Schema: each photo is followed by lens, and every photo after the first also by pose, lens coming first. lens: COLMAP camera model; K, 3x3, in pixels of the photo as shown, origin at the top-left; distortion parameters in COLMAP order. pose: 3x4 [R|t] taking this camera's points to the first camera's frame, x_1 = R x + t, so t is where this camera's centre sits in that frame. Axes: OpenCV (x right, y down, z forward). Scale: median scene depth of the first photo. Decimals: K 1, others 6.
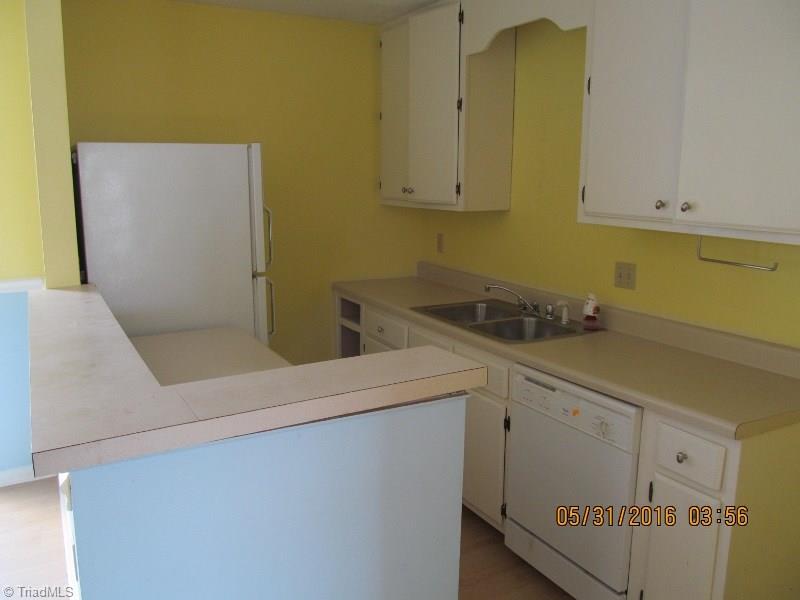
lens RADIAL K [[671.2, 0, 403.2], [0, 671.2, 298.2], [0, 0, 1]] dist [-0.043094, 0.003947]
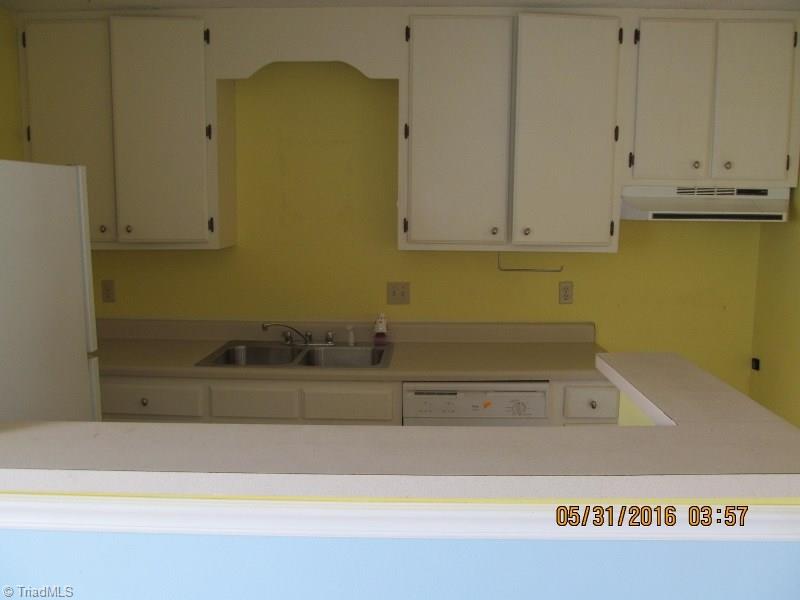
lens RADIAL K [[671.2, 0, 403.2], [0, 671.2, 298.2], [0, 0, 1]] dist [-0.043094, 0.003947]
pose [[0.507423, -0.119711, 0.853341, -0.658452], [0.156726, 0.986607, 0.045212, -0.076920], [-0.847325, 0.110800, 0.519388, 0.382676]]
